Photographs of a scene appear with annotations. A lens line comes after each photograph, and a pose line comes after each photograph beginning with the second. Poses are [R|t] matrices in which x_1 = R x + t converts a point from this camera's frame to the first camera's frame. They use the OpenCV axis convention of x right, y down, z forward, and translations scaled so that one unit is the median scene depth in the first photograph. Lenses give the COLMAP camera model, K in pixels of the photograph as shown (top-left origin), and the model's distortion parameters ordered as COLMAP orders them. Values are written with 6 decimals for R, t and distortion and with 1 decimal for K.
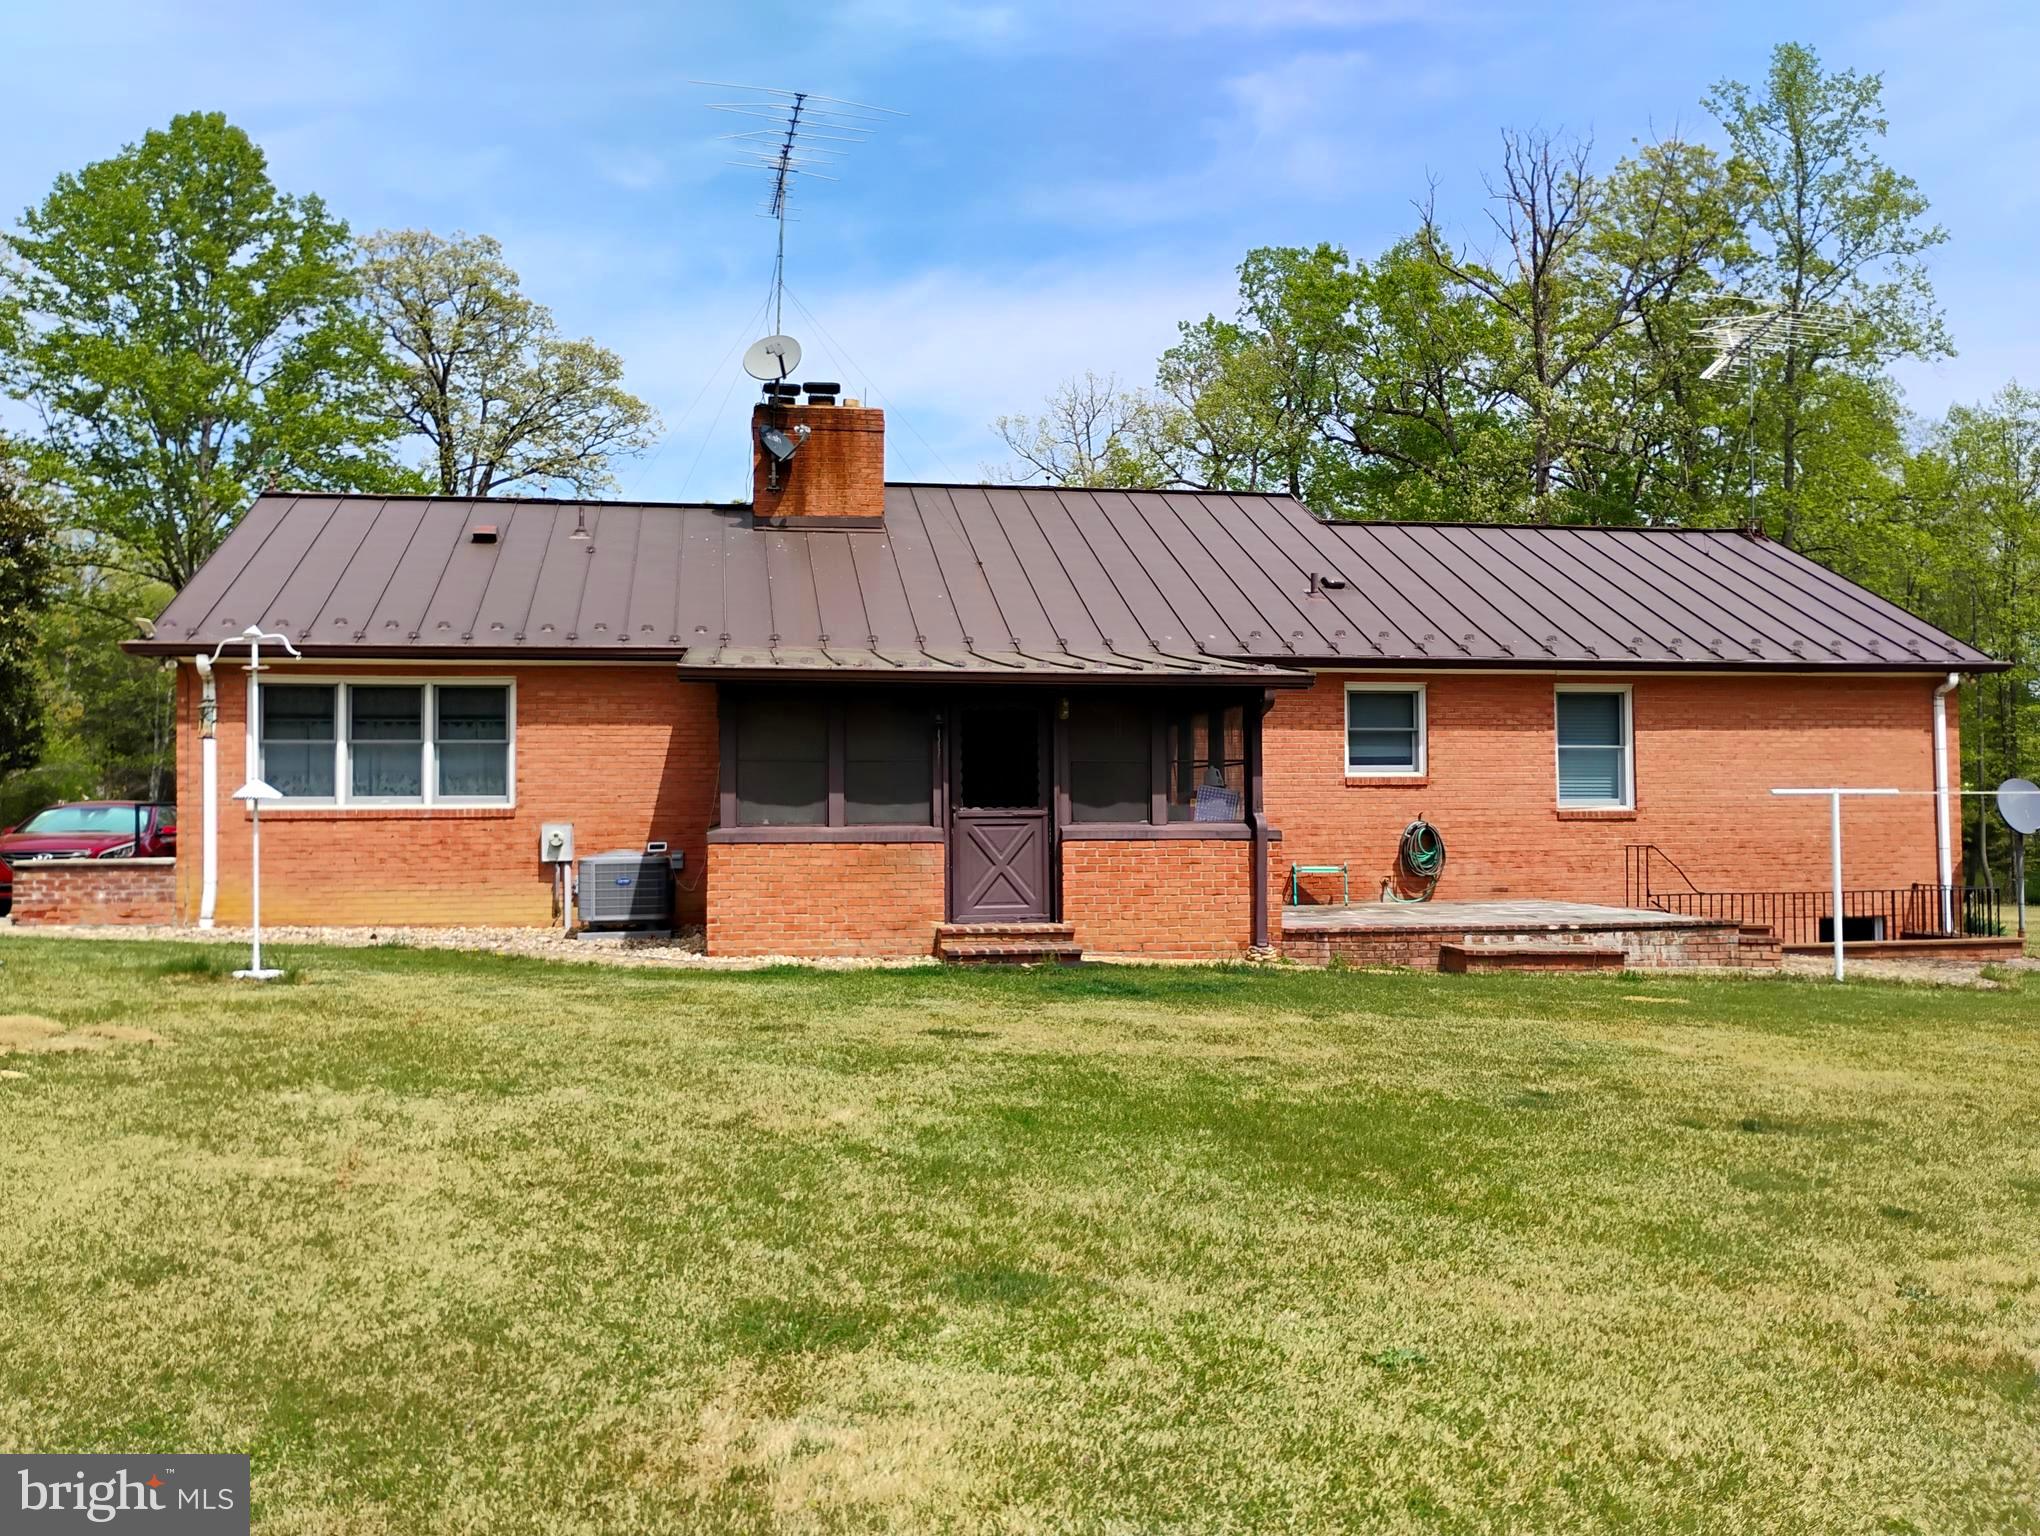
lens RADIAL K [[1681.8, 0, 1022.5], [0, 1681.8, 757.8], [0, 0, 1]] dist [0.030939, -0.016445]
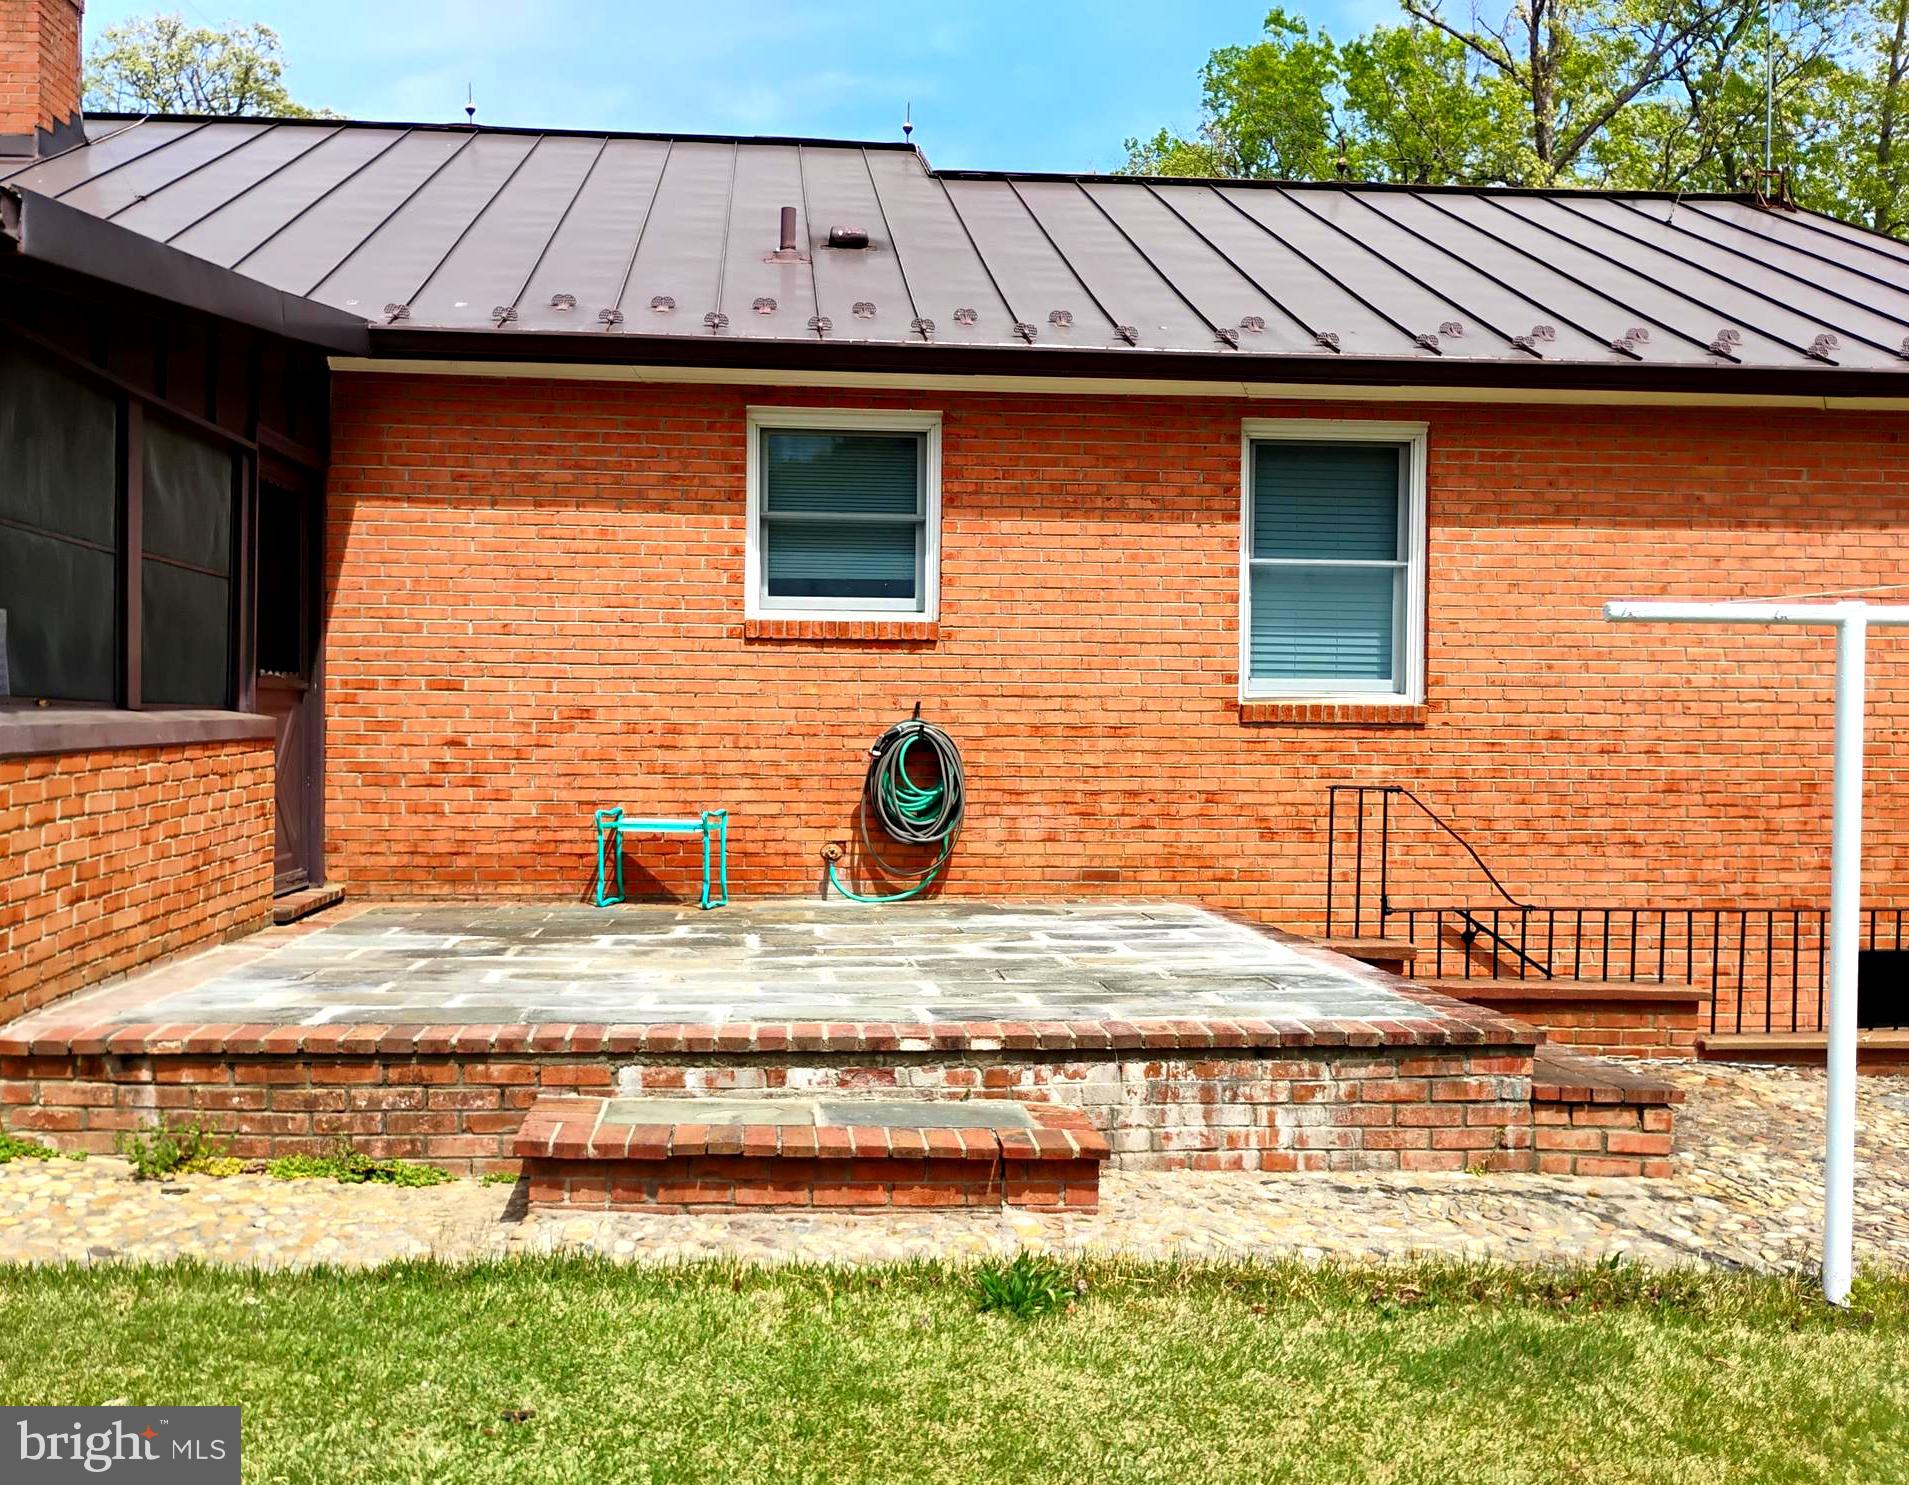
lens RADIAL K [[1598.0, 0, 951.0], [0, 1598.0, 751.9], [0, 0, 1]] dist [0.017262, -0.017789]
pose [[0.994519, 0.017031, -0.103161, 0.289043], [-0.012147, 0.998784, 0.047789, 0.025395], [0.103849, -0.046274, 0.993516, 0.578903]]
